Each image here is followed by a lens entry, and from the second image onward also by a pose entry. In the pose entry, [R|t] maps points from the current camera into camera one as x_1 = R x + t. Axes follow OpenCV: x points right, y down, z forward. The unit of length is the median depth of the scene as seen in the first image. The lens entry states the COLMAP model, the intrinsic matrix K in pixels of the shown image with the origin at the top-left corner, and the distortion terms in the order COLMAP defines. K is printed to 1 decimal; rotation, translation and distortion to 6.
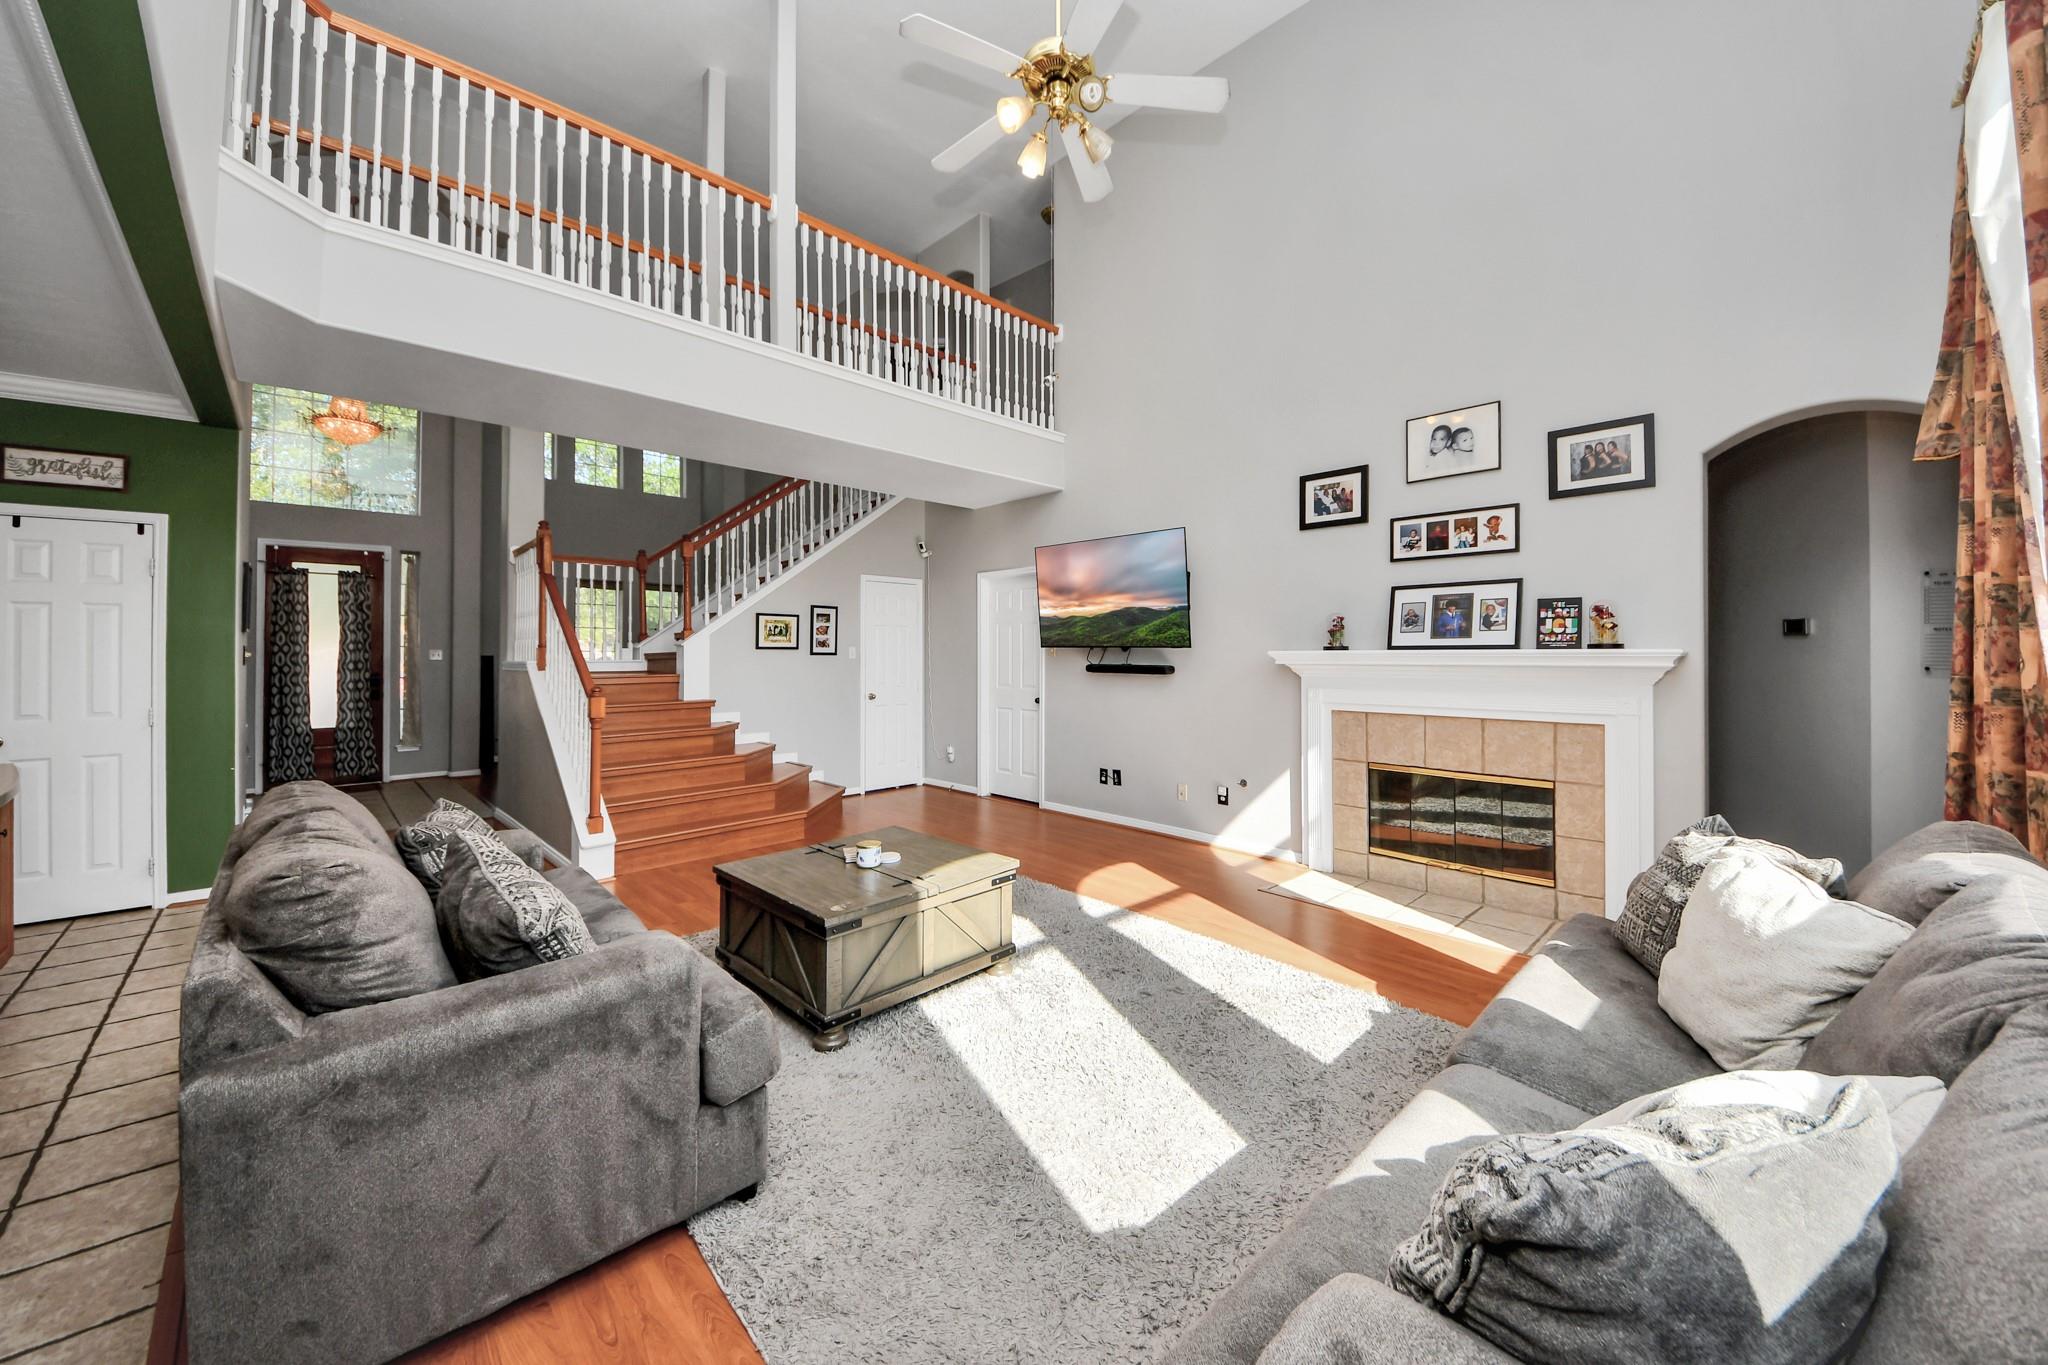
lens RADIAL K [[759.9, 0, 1051.9], [0, 759.9, 648.0], [0, 0, 1]] dist [-0.000278, -0.008592]
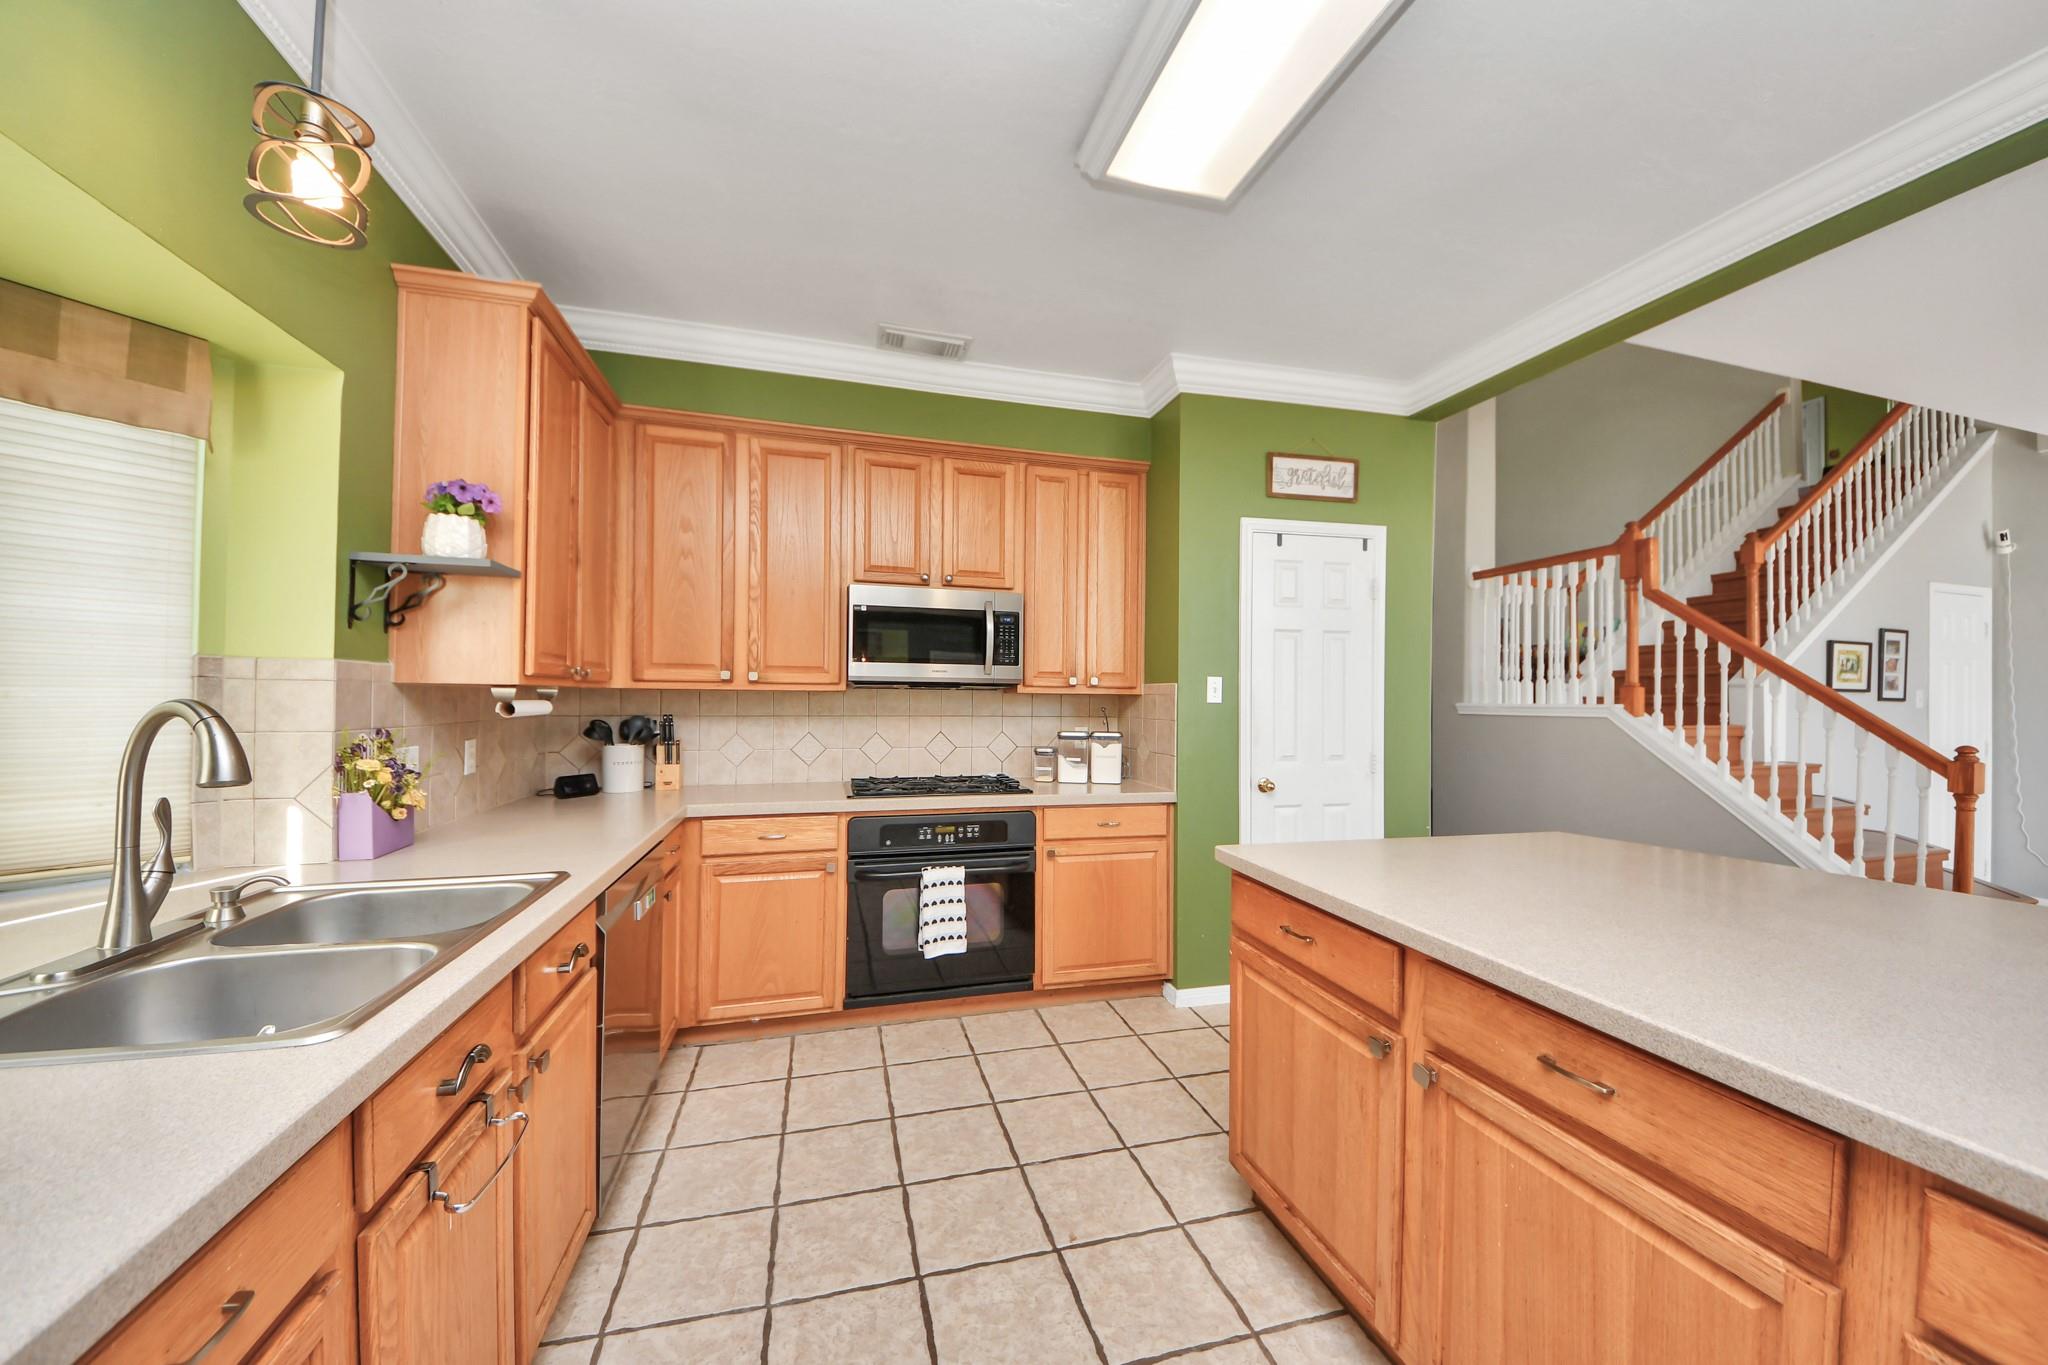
lens RADIAL K [[734.8, 0, 1021.0], [0, 734.8, 690.0], [0, 0, 1]] dist [0.044992, -0.025714]
pose [[0.859806, 0.007908, -0.510559, -0.913777], [-0.010242, 0.999946, -0.001762, 0.011674], [0.510518, 0.006744, 0.859841, 0.046930]]
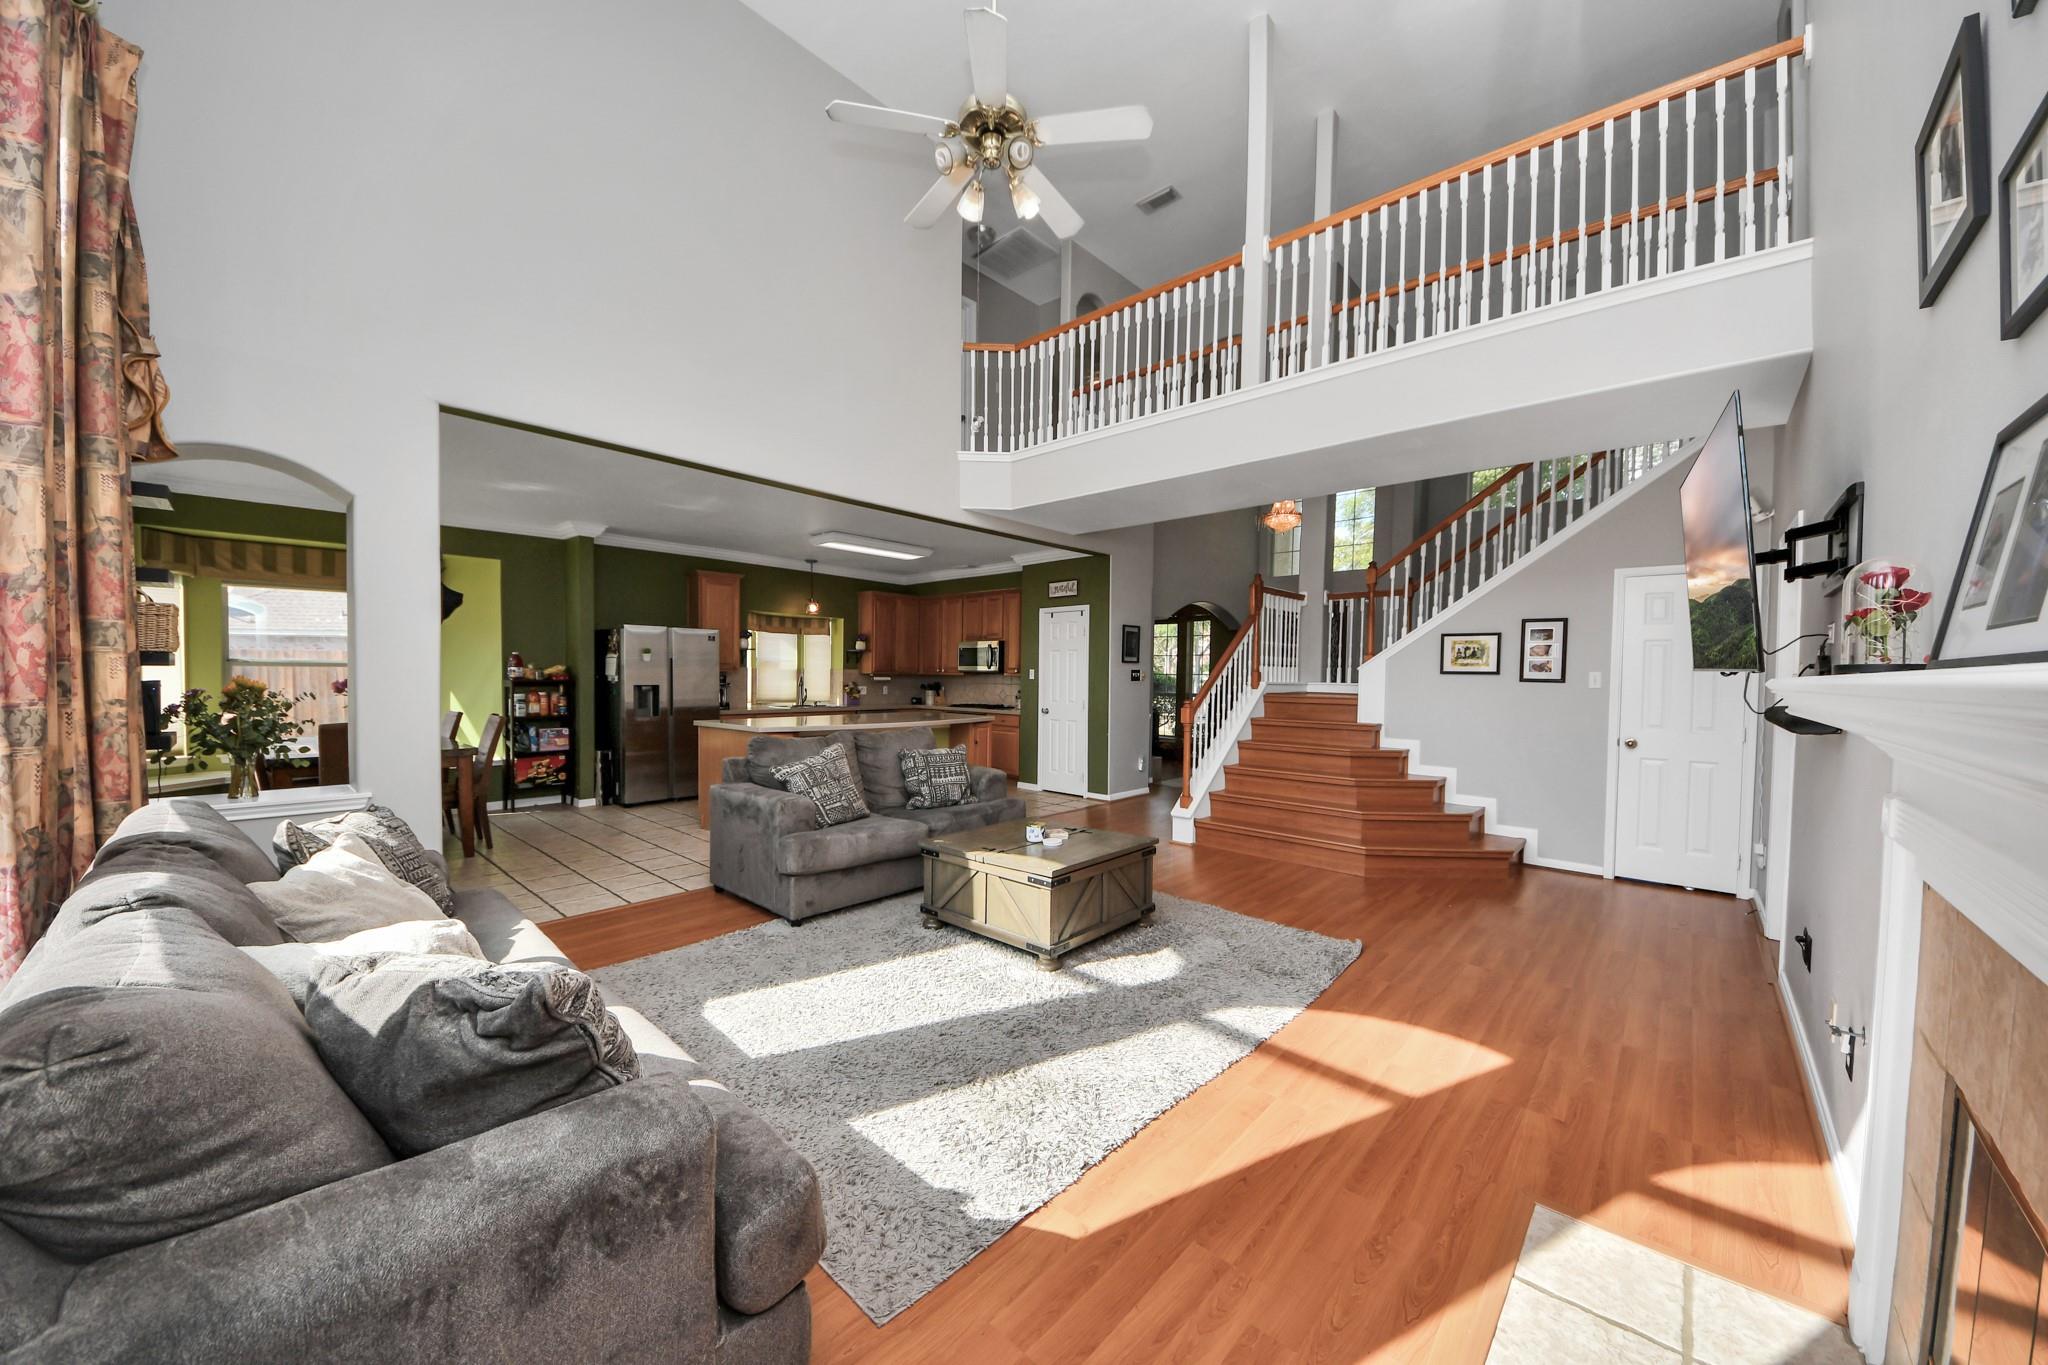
lens RADIAL K [[719.9, 0, 1026.3], [0, 719.9, 688.6], [0, 0, 1]] dist [-0.001021, -0.000082]
pose [[0.023863, 0.021479, -0.999484, 0.630038], [-0.007664, 0.999744, 0.021301, 0.006567], [0.999686, 0.007152, 0.024021, 0.648661]]
